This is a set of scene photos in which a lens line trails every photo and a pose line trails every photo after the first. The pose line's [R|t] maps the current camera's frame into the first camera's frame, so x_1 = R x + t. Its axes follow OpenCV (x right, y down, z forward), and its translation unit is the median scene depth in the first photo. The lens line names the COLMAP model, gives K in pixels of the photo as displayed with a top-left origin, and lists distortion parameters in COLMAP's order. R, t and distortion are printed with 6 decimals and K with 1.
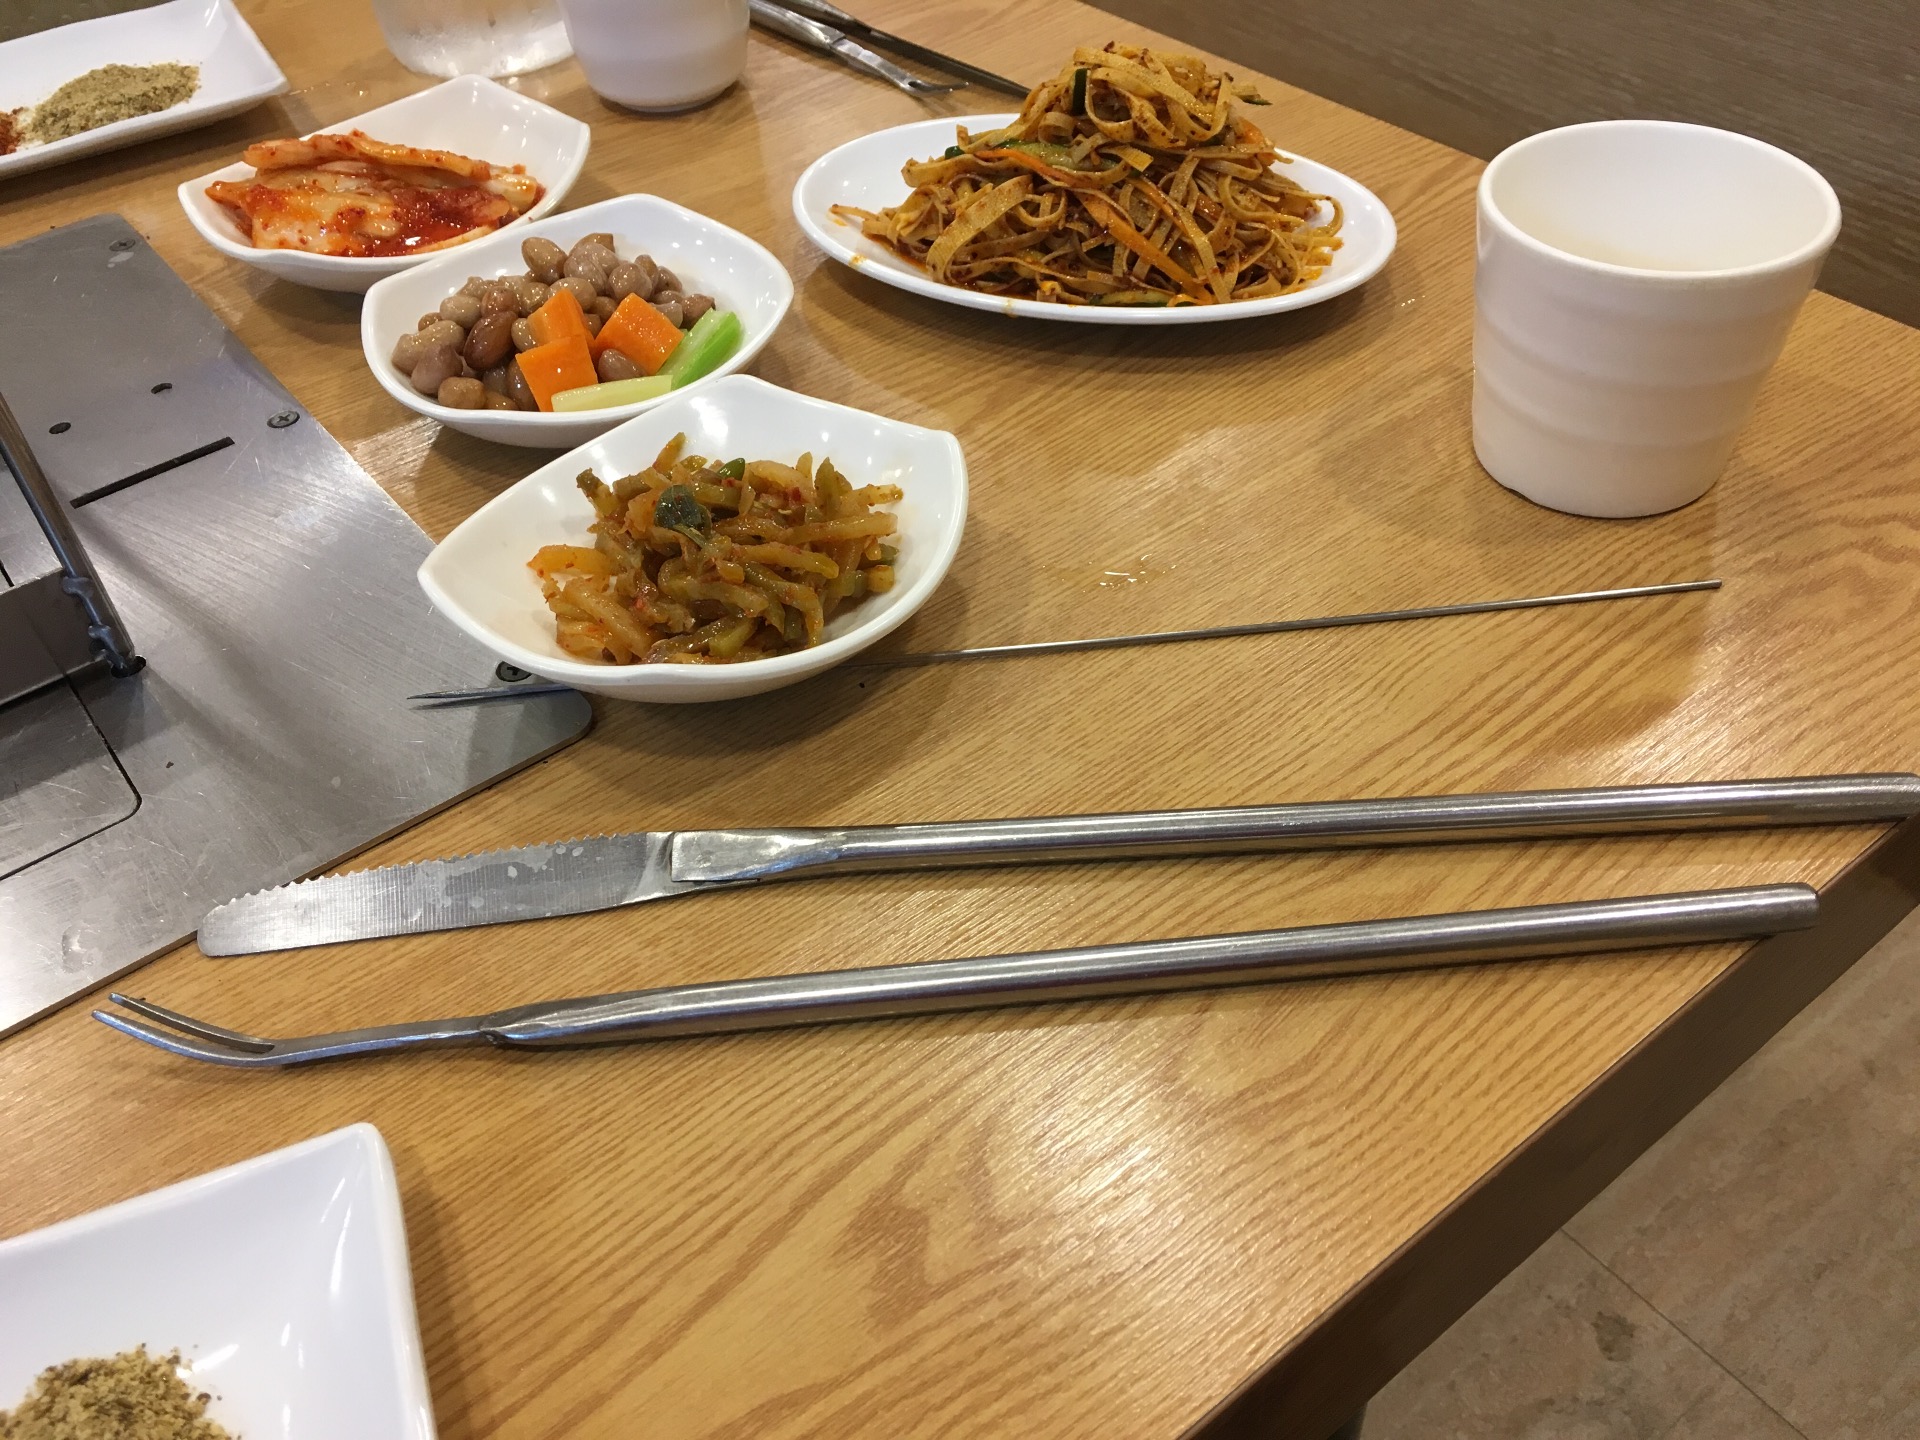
lens RADIAL K [[1686.3, 0, 960.0], [0, 1686.3, 720.0], [0, 0, 1]] dist [0.118950, -0.267911]
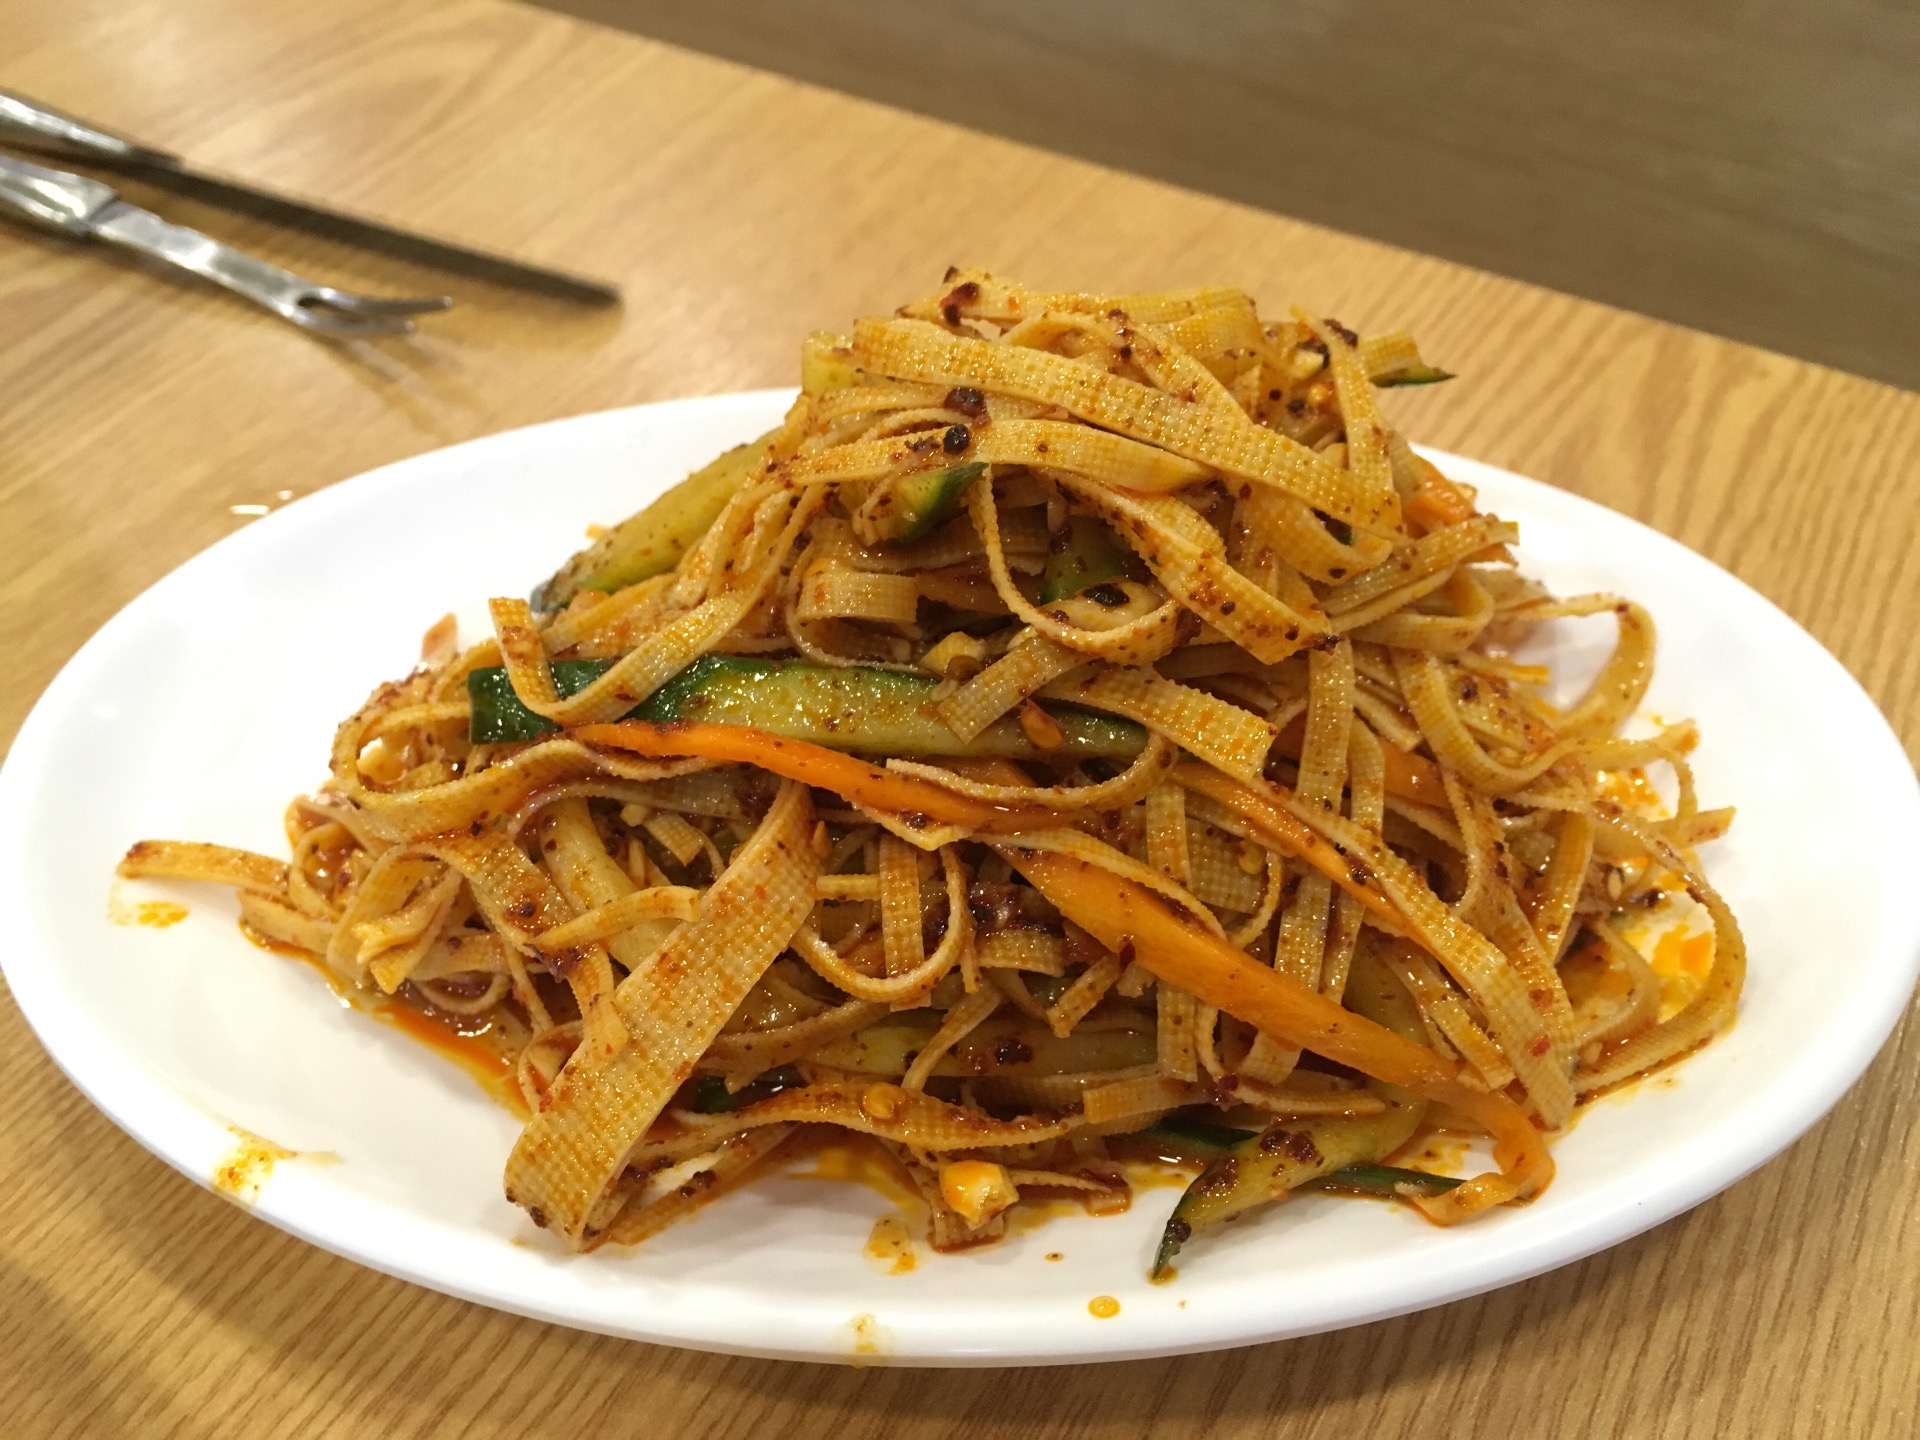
lens RADIAL K [[1686.3, 0, 960.0], [0, 1686.3, 720.0], [0, 0, 1]] dist [0.118950, -0.267911]
pose [[0.945346, -0.215704, 0.244527, -0.001782], [0.205972, 0.976396, 0.065016, -0.349898], [-0.252779, -0.011097, 0.967460, 0.727722]]
